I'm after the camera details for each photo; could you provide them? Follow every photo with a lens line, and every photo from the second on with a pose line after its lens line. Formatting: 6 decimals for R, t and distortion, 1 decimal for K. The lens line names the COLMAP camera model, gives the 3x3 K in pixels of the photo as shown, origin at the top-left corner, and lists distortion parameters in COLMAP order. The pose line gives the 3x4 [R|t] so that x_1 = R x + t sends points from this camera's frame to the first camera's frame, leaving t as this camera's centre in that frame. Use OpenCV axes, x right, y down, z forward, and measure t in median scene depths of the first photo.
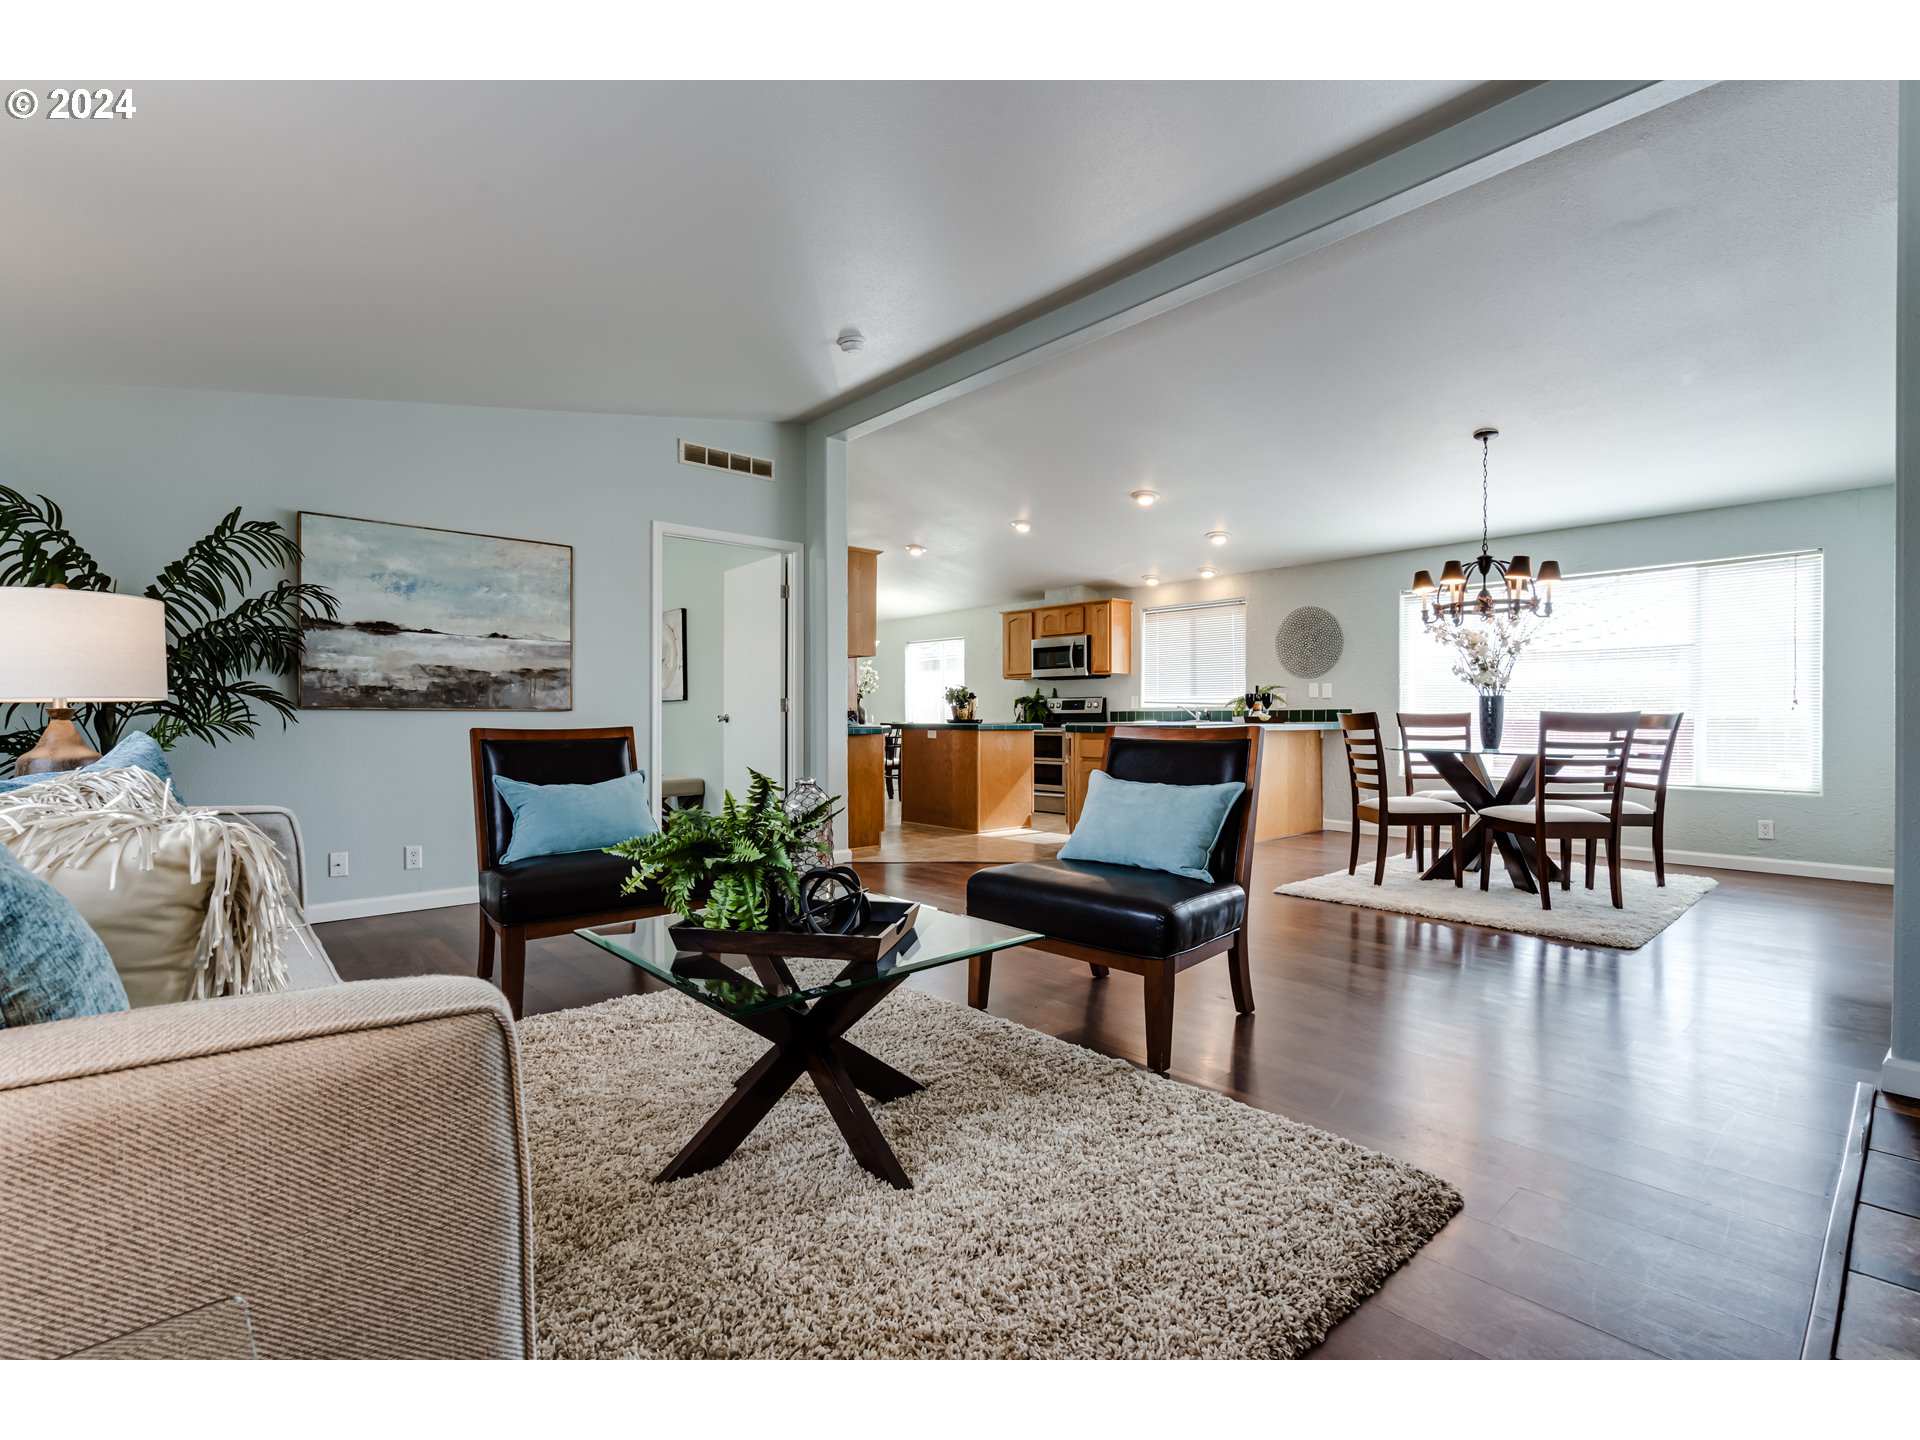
lens RADIAL K [[883.5, 0, 960.0], [0, 883.5, 720.0], [0, 0, 1]] dist [-0.000727, 0.000149]
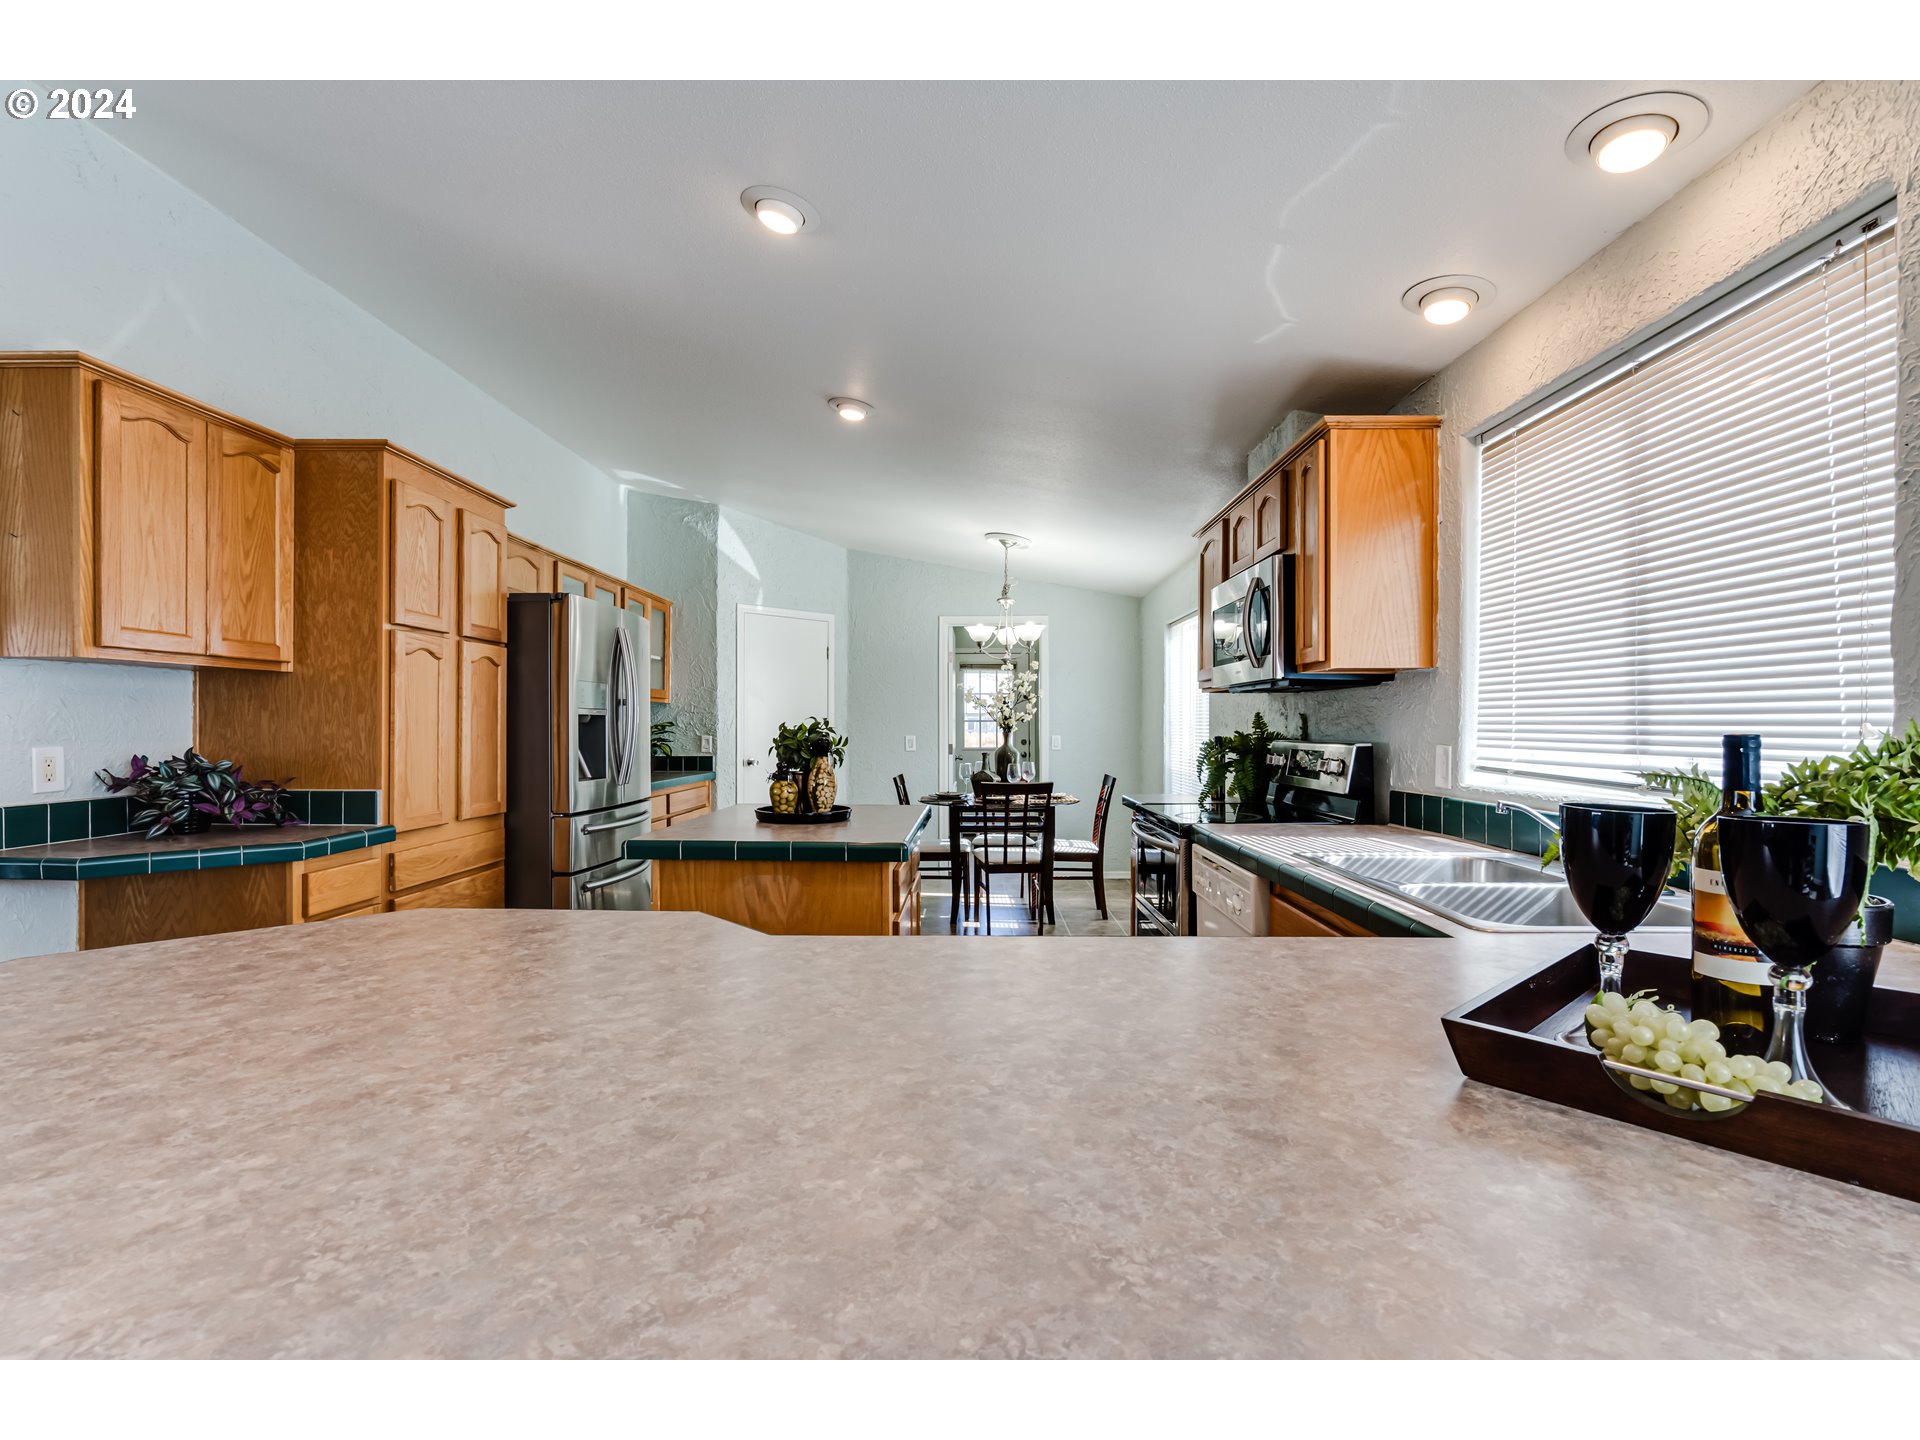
lens RADIAL K [[874.9, 0, 957.4], [0, 874.9, 723.5], [0, 0, 1]] dist [-0.000732, 0.000564]
pose [[0.732844, 0.000794, -0.680396, 0.410735], [-0.004797, 0.999980, -0.003999, -0.047735], [0.680380, 0.006194, 0.732834, 1.019765]]
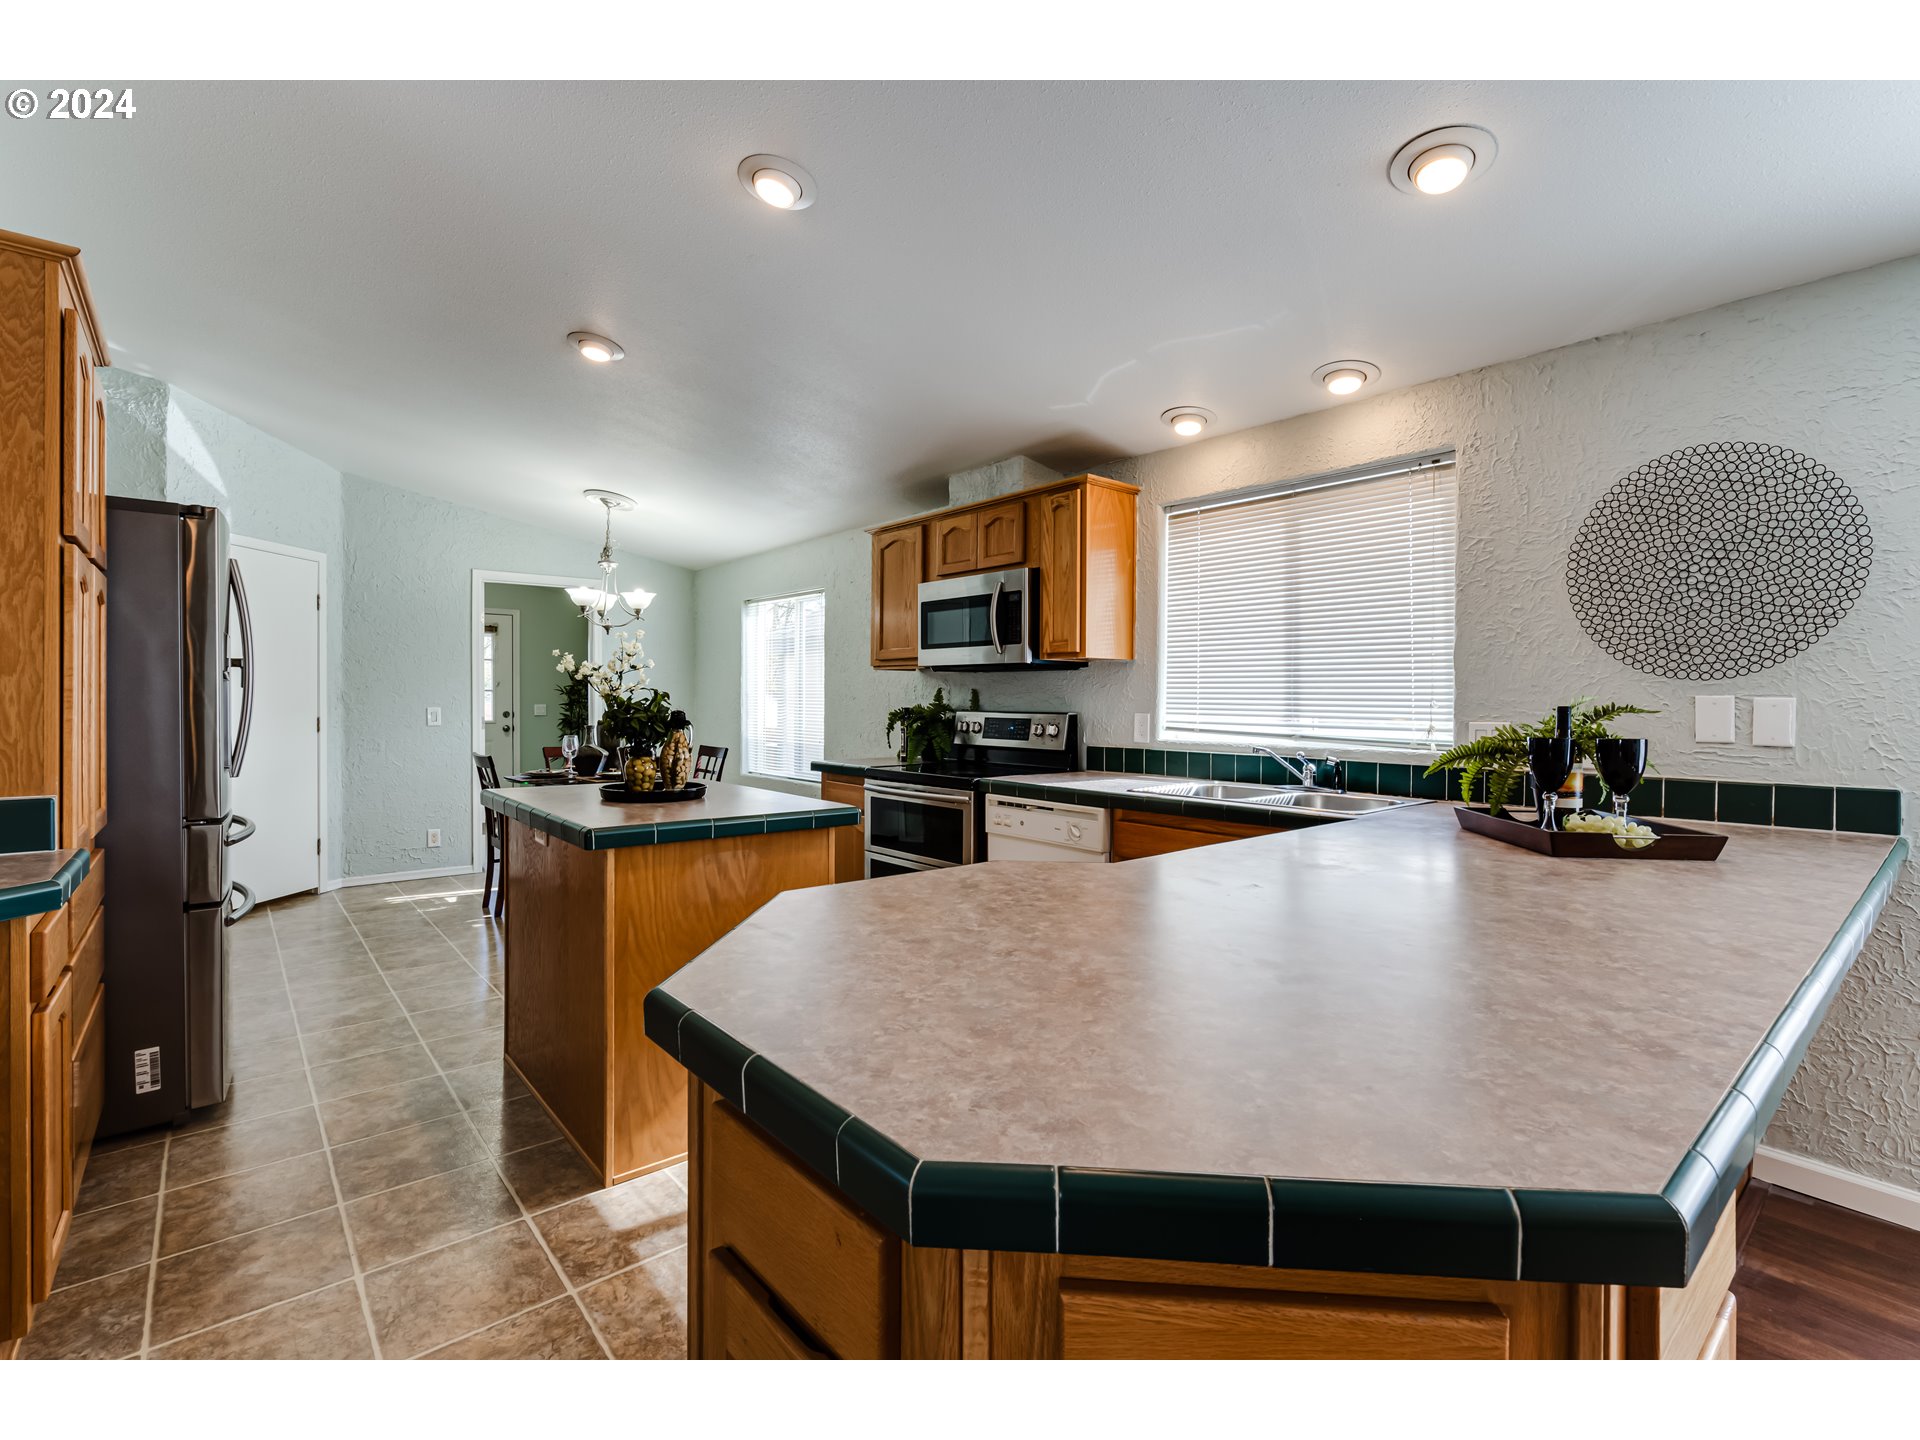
lens RADIAL K [[879.3, 0, 956.9], [0, 879.3, 705.0], [0, 0, 1]] dist [-0.002345, 0.000271]
pose [[0.999494, 0.008278, -0.030700, 0.182353], [-0.008188, 0.999962, 0.003044, -0.046716], [0.030724, -0.002791, 0.999524, 0.863562]]
